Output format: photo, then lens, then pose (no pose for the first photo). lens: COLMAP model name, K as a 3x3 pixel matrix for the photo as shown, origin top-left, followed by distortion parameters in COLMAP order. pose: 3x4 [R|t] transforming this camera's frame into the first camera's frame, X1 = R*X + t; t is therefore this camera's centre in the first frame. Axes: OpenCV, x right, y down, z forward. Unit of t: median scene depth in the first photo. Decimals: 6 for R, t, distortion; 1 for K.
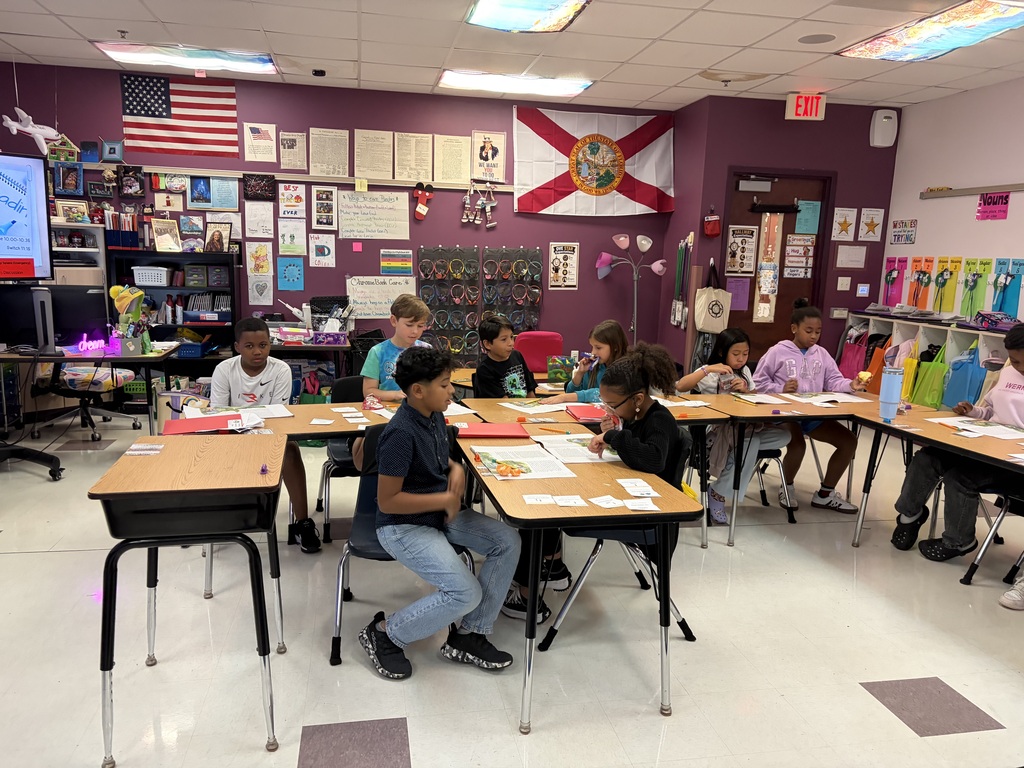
lens RADIAL K [[734.4, 0, 487.3], [0, 734.4, 379.9], [0, 0, 1]] dist [-0.000599, -0.059324]
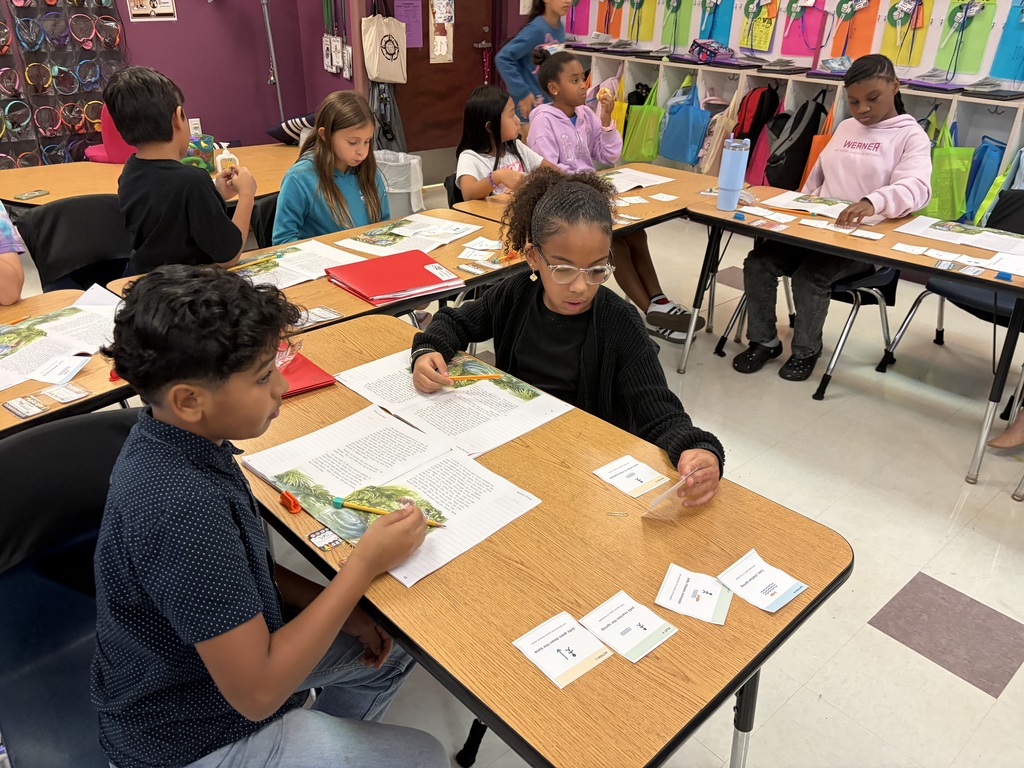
lens RADIAL K [[770.0, 0, 507.4], [0, 770.0, 383.6], [0, 0, 1]] dist [0.057460, -0.076303]
pose [[0.847125, -0.242510, 0.472829, -0.040128], [0.076981, 0.936411, 0.342358, -0.040032], [-0.525788, -0.253621, 0.811926, 0.229979]]
